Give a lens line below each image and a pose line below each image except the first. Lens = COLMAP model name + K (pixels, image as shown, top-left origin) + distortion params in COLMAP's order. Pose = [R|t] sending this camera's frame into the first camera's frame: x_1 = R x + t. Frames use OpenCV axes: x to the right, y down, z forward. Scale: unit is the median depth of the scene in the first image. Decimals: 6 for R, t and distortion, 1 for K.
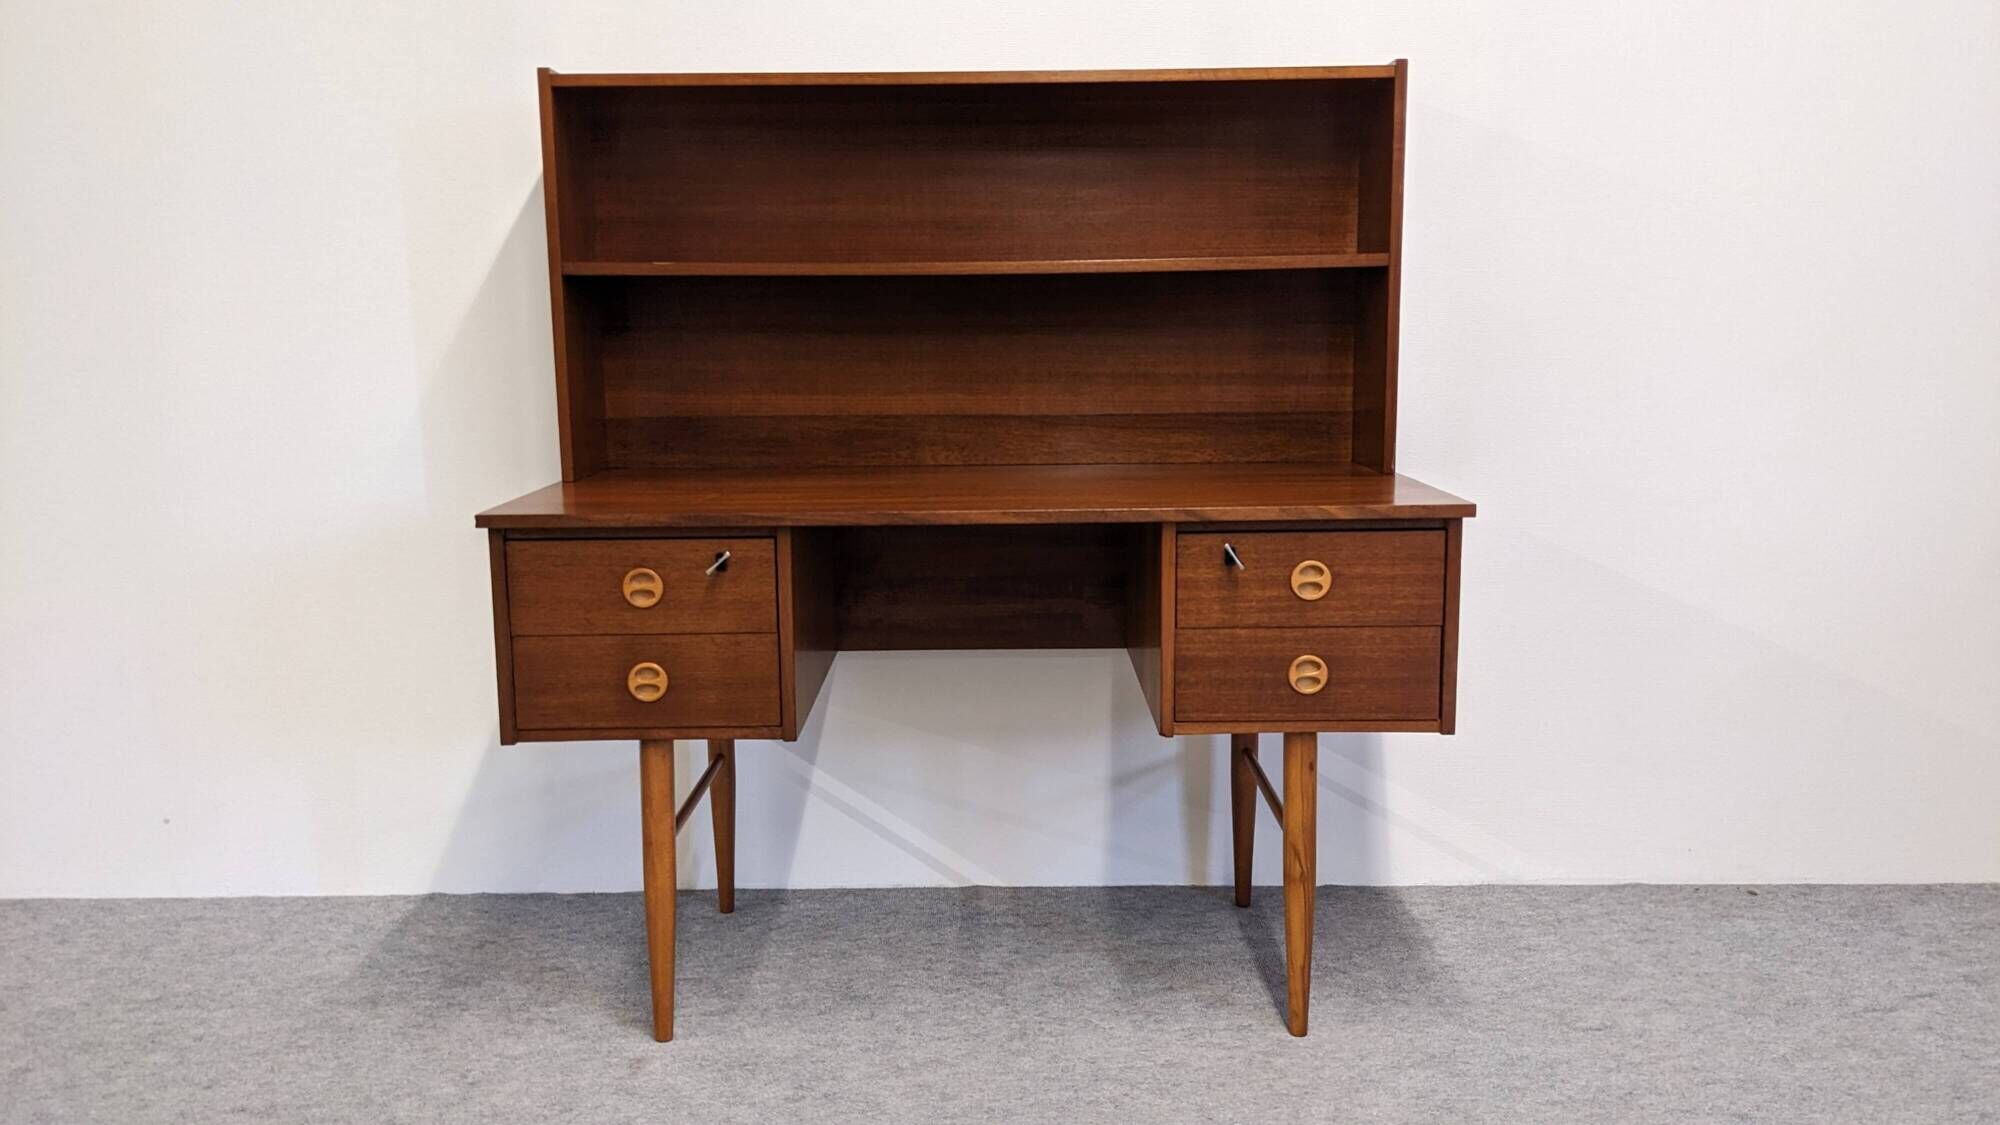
lens RADIAL K [[1574.6, 0, 997.4], [0, 1574.6, 560.6], [0, 0, 1]] dist [0.042482, -0.069449]
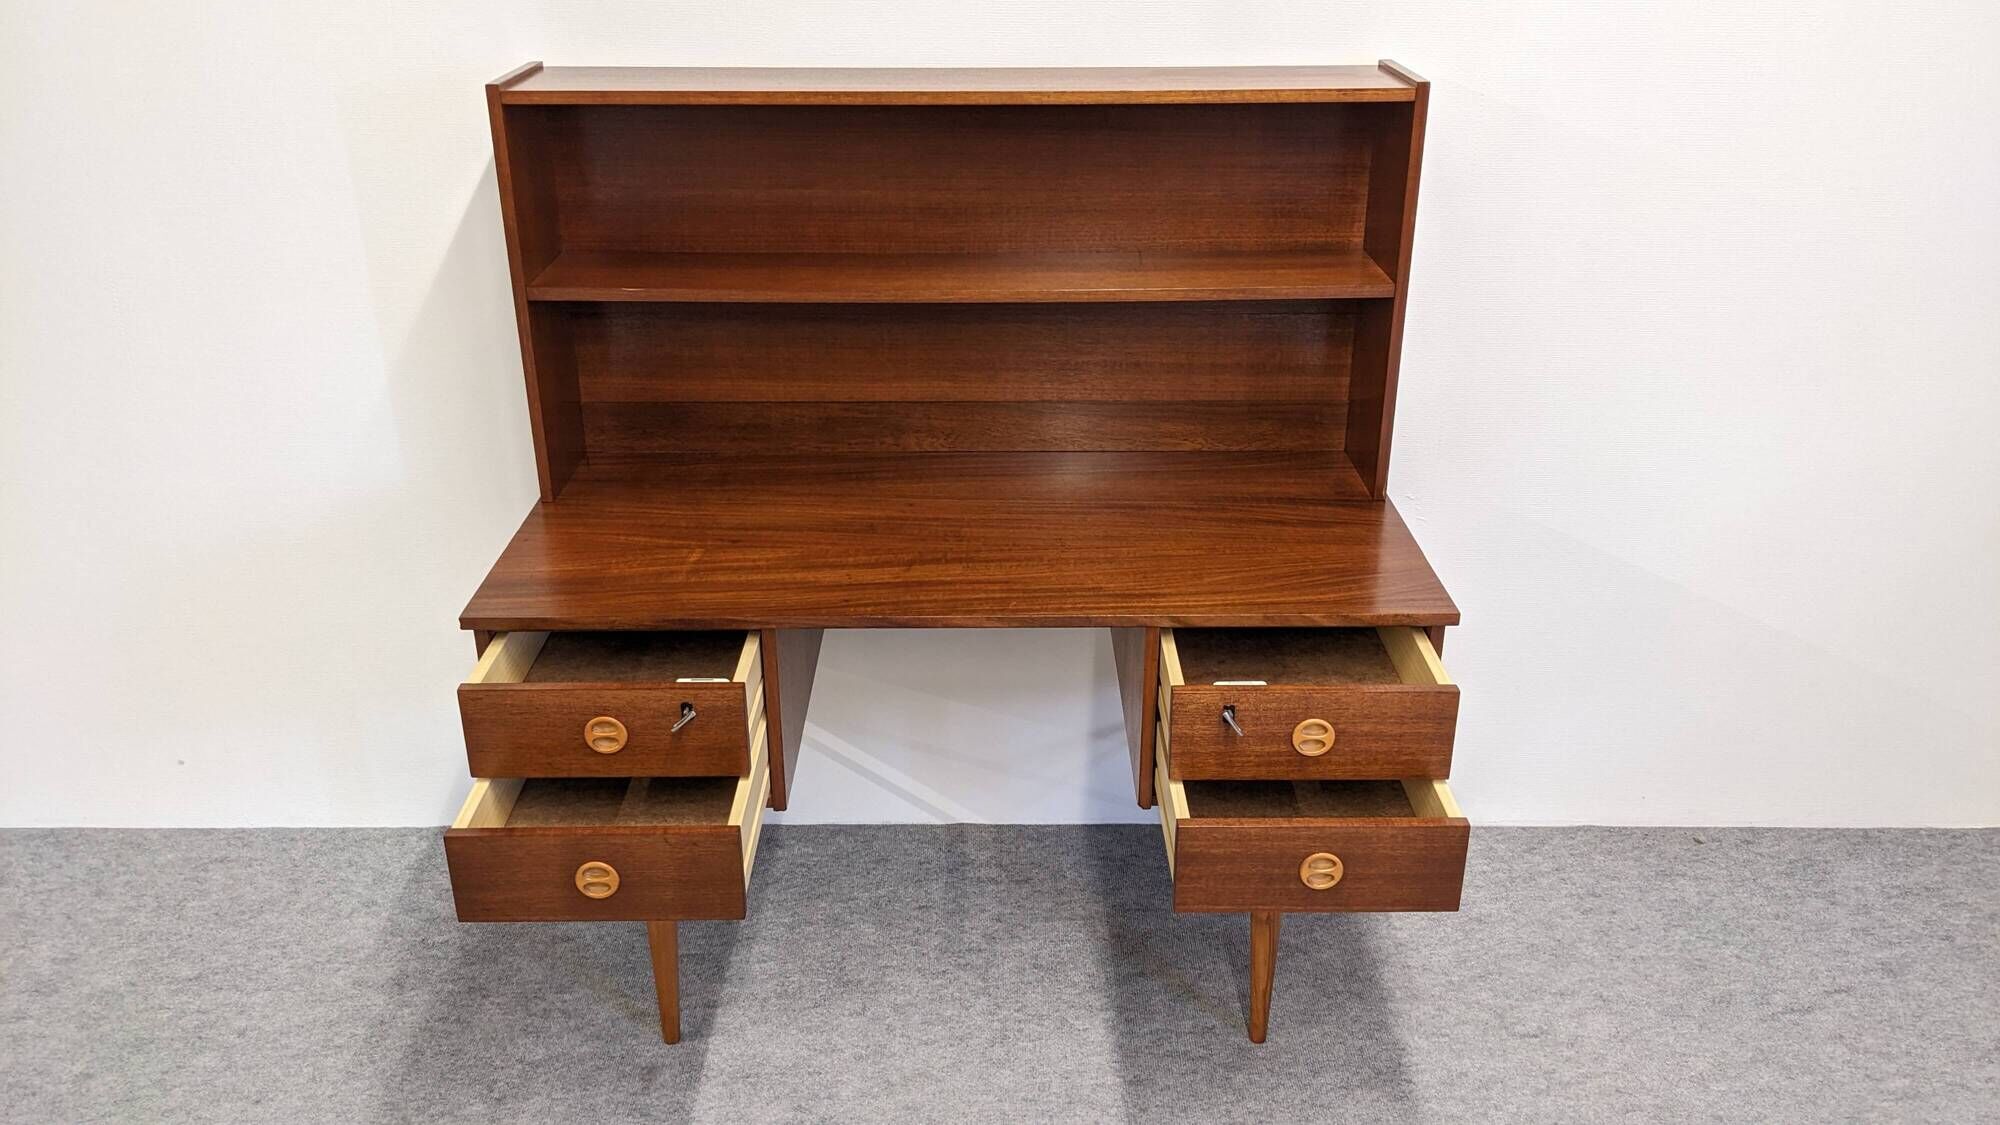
lens RADIAL K [[1580.6, 0, 990.2], [0, 1580.6, 550.1], [0, 0, 1]] dist [0.040605, -0.073282]
pose [[0.999982, 0.005206, 0.003084, 0.001823], [-0.005834, 0.964698, 0.263296, -0.290283], [-0.001604, -0.263309, 0.964710, 0.037333]]
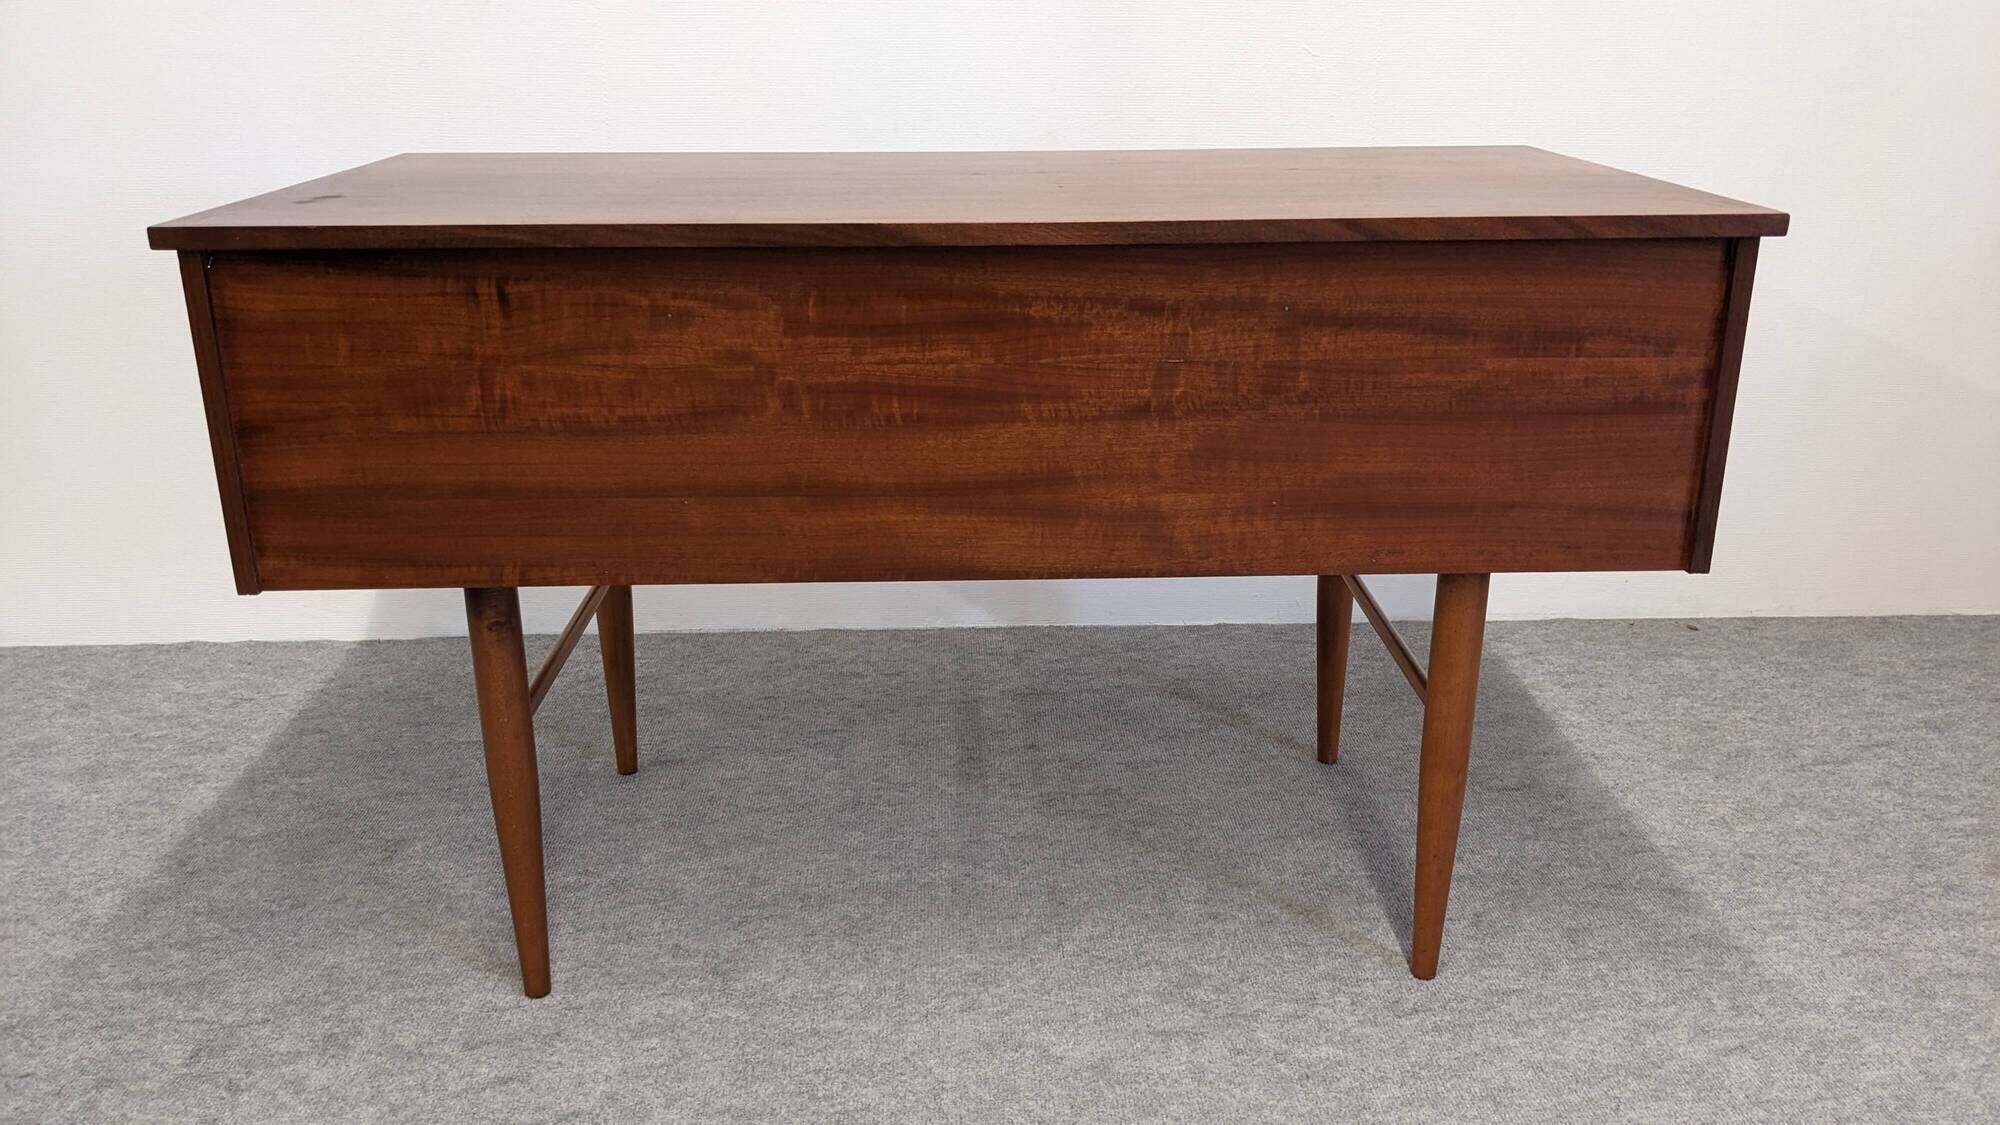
lens RADIAL K [[1586.1, 0, 1000.0], [0, 1586.1, 562.5], [0, 0, 1]] dist [0.040128, -0.072228]
pose [[0.999073, -0.007130, 0.042452, 0.055200], [-0.000519, 0.984121, 0.177500, 0.015905], [-0.043044, -0.177358, 0.983205, 0.159576]]
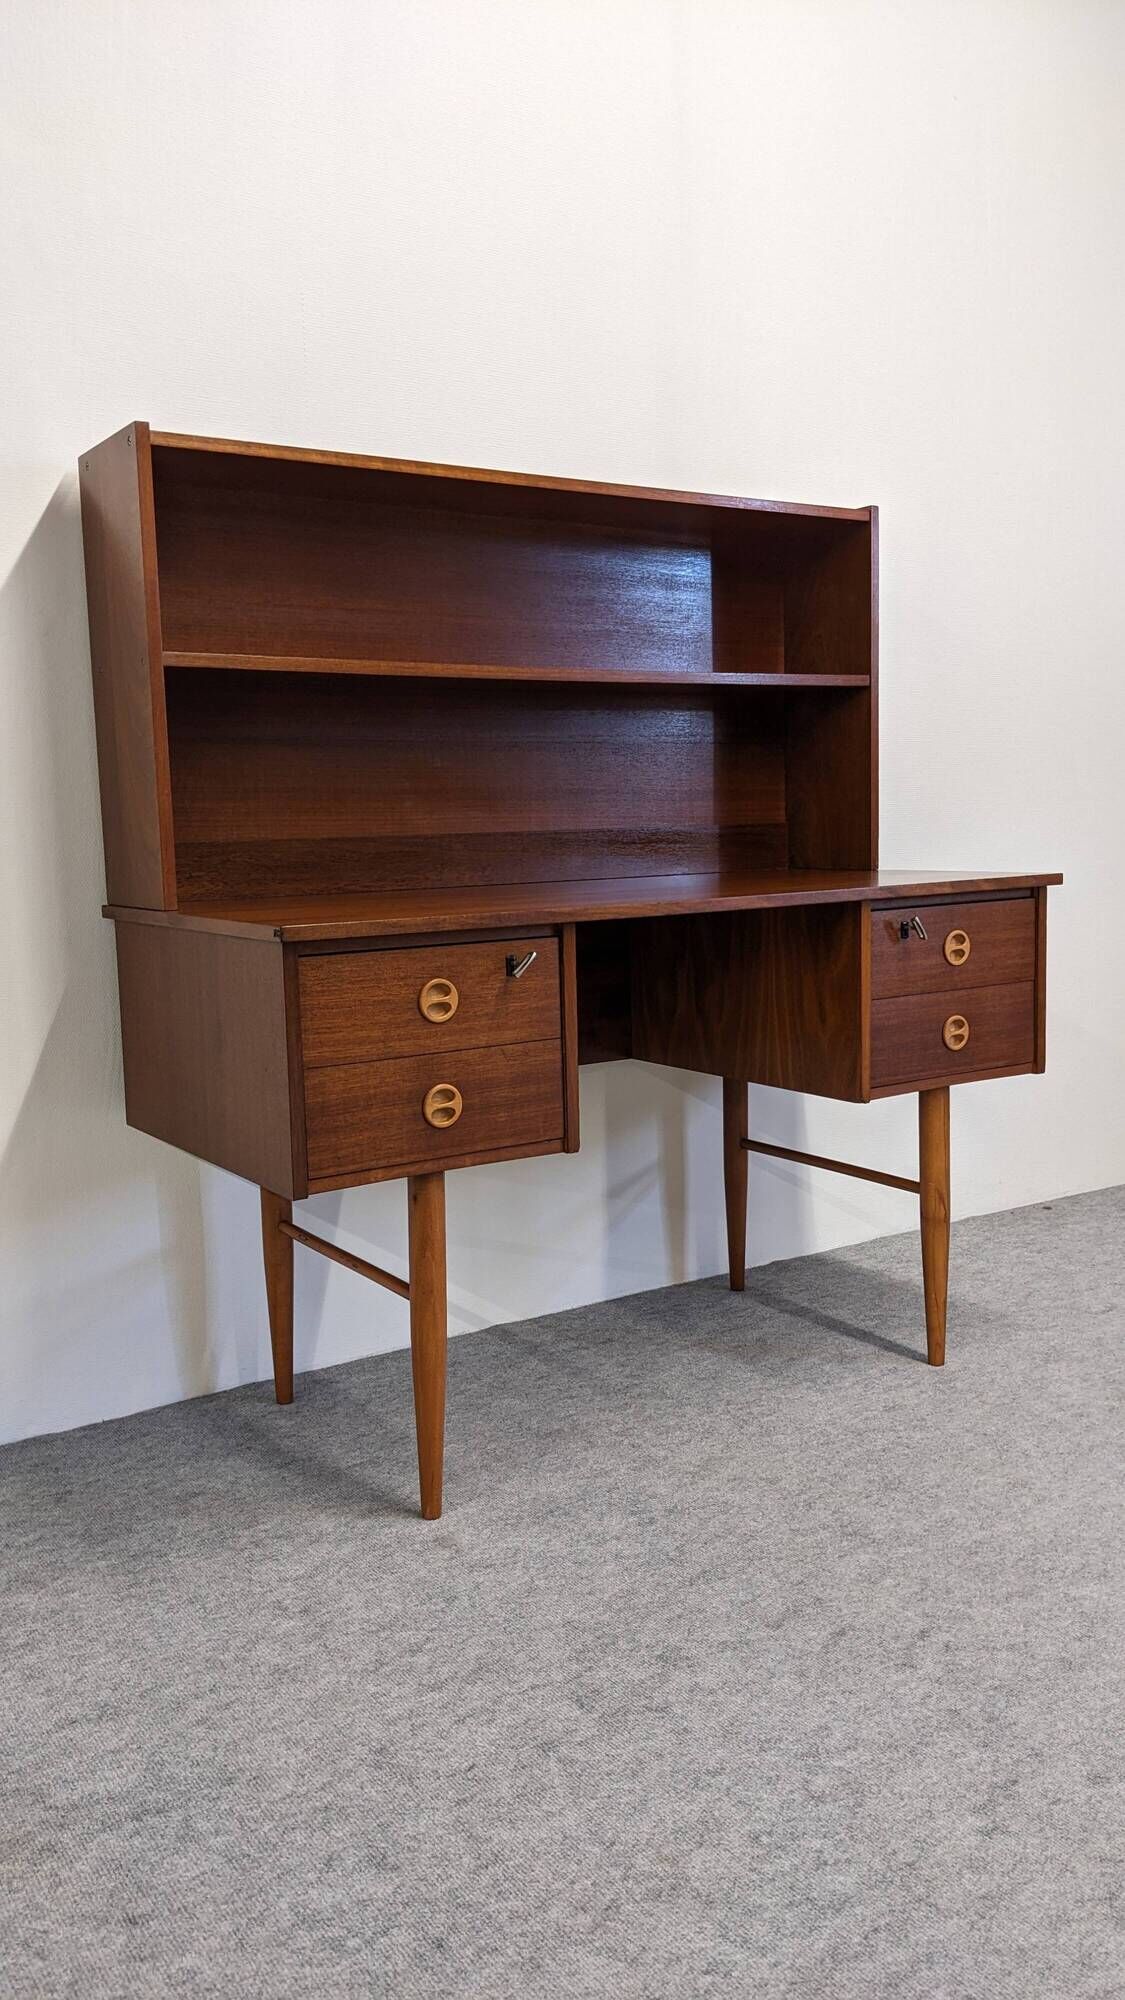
lens RADIAL K [[1586.4, 0, 562.5], [0, 1586.4, 1000.0], [0, 0, 1]] dist [0.041416, -0.079997]
pose [[0.832844, -0.078362, 0.547933, -0.581549], [0.105027, 0.994316, -0.017438, 0.035244], [-0.543452, 0.072071, 0.836341, 0.179616]]
